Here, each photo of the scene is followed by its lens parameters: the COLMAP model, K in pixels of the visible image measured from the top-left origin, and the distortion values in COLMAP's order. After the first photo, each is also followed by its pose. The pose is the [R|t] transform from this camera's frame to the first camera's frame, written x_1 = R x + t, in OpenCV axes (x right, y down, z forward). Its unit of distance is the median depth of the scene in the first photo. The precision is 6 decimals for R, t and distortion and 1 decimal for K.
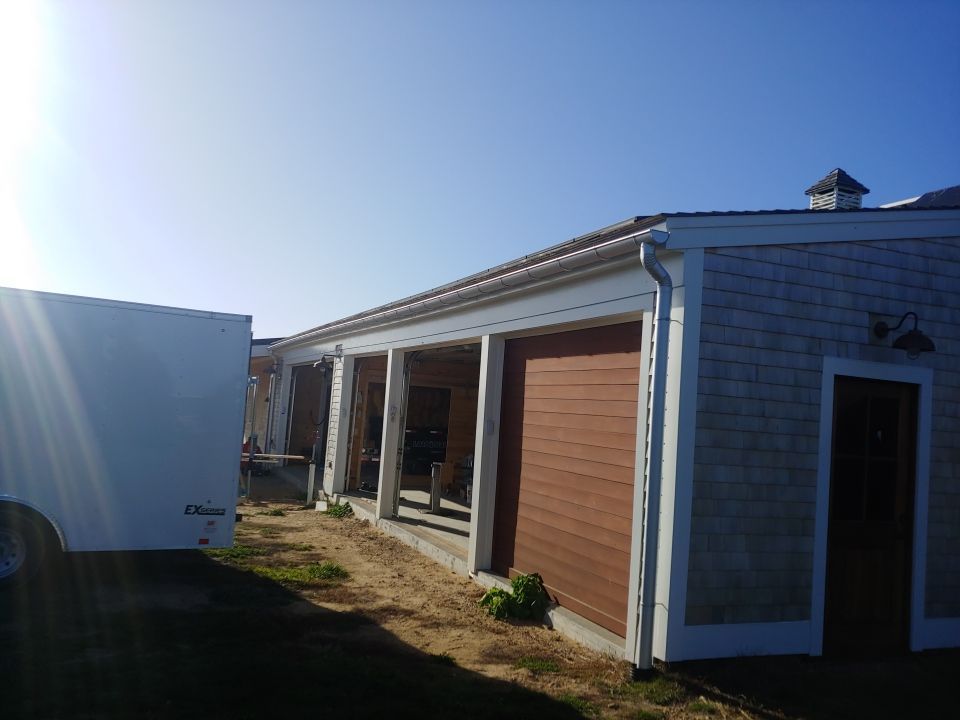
lens RADIAL K [[834.7, 0, 476.5], [0, 834.7, 354.2], [0, 0, 1]] dist [0.077825, -0.156639]
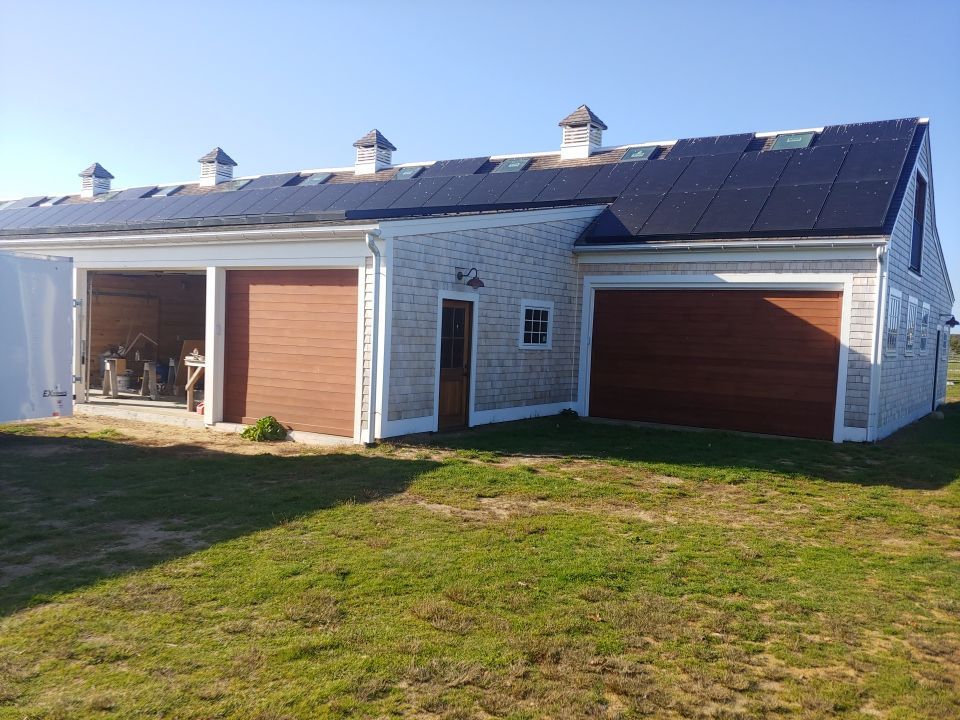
lens RADIAL K [[834.7, 0, 481.6], [0, 834.7, 364.2], [0, 0, 1]] dist [0.077825, -0.156639]
pose [[0.817650, -0.062118, 0.572354, -0.661293], [-0.022212, 0.990018, 0.139178, -0.100412], [-0.575287, -0.126512, 0.808109, -0.709205]]
